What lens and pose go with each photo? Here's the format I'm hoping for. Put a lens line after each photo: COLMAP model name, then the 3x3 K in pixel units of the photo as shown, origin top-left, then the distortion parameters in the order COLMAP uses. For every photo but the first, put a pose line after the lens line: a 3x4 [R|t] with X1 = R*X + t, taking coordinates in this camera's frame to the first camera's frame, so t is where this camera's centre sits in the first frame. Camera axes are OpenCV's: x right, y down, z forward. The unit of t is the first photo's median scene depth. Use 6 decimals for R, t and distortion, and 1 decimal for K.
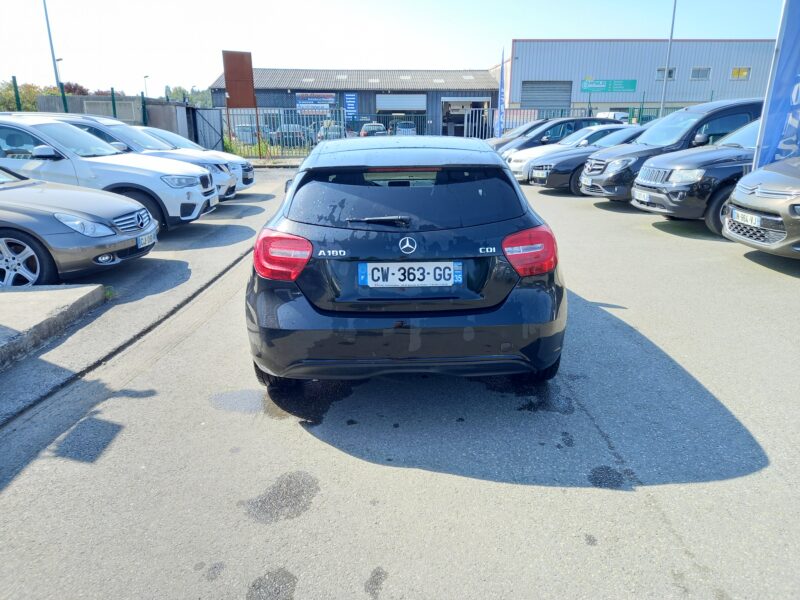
lens RADIAL K [[581.8, 0, 404.2], [0, 581.8, 298.6], [0, 0, 1]] dist [0.082658, -0.076290]
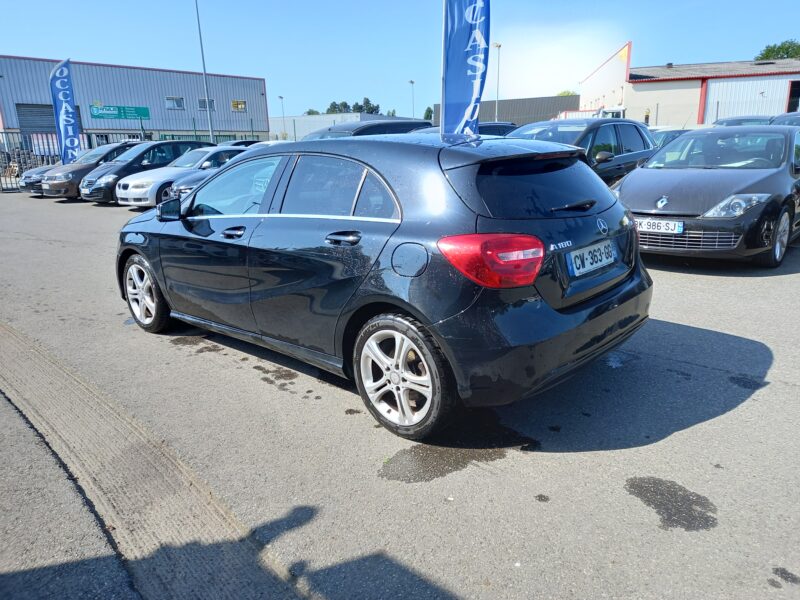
lens RADIAL K [[581.8, 0, 404.2], [0, 581.8, 298.6], [0, 0, 1]] dist [0.082658, -0.076290]
pose [[0.691817, -0.198026, 0.694388, -0.428426], [0.230587, 0.971895, 0.047432, -0.043801], [-0.684265, 0.127302, 0.718036, 0.233631]]
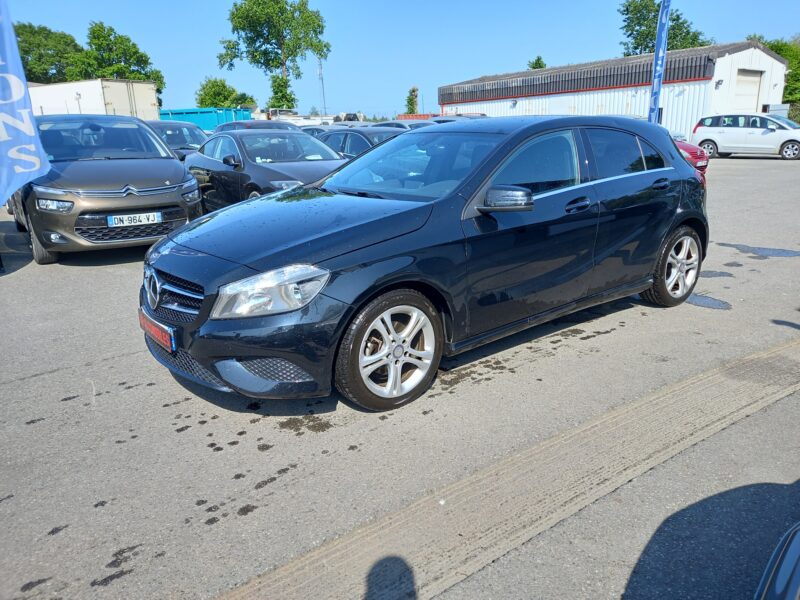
lens RADIAL K [[581.8, 0, 404.2], [0, 581.8, 298.6], [0, 0, 1]] dist [0.082658, -0.076290]
pose [[-0.589882, -0.195577, 0.783447, -0.504003], [0.263892, 0.870261, 0.415941, -0.316938], [-0.763151, 0.452102, -0.461740, 1.168286]]
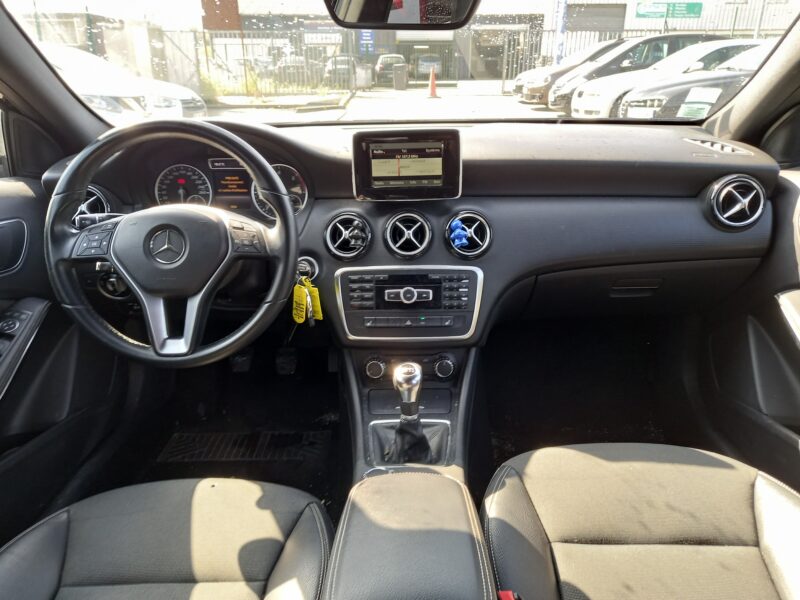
lens RADIAL K [[581.8, 0, 404.2], [0, 581.8, 298.6], [0, 0, 1]] dist [0.082658, -0.076290]
pose [[0.999294, 0.011281, -0.035849, 0.004072], [-0.008008, 0.995894, 0.090168, -0.138788], [0.036719, -0.089817, 0.995281, 0.670748]]
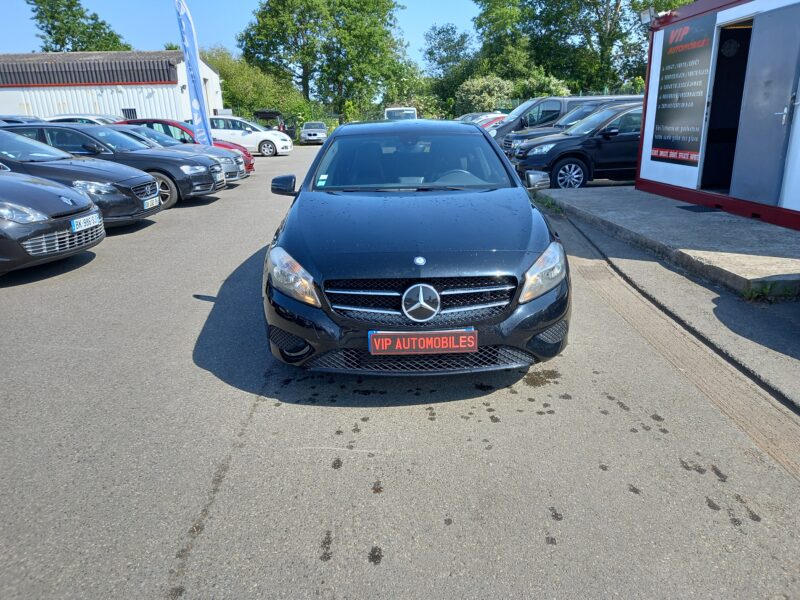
lens RADIAL K [[581.8, 0, 404.2], [0, 581.8, 298.6], [0, 0, 1]] dist [0.082658, -0.076290]
pose [[-0.999411, 0.029210, 0.018011, -0.008511], [0.034288, 0.828708, 0.558630, -0.430436], [0.001392, 0.558918, -0.829221, 1.468033]]
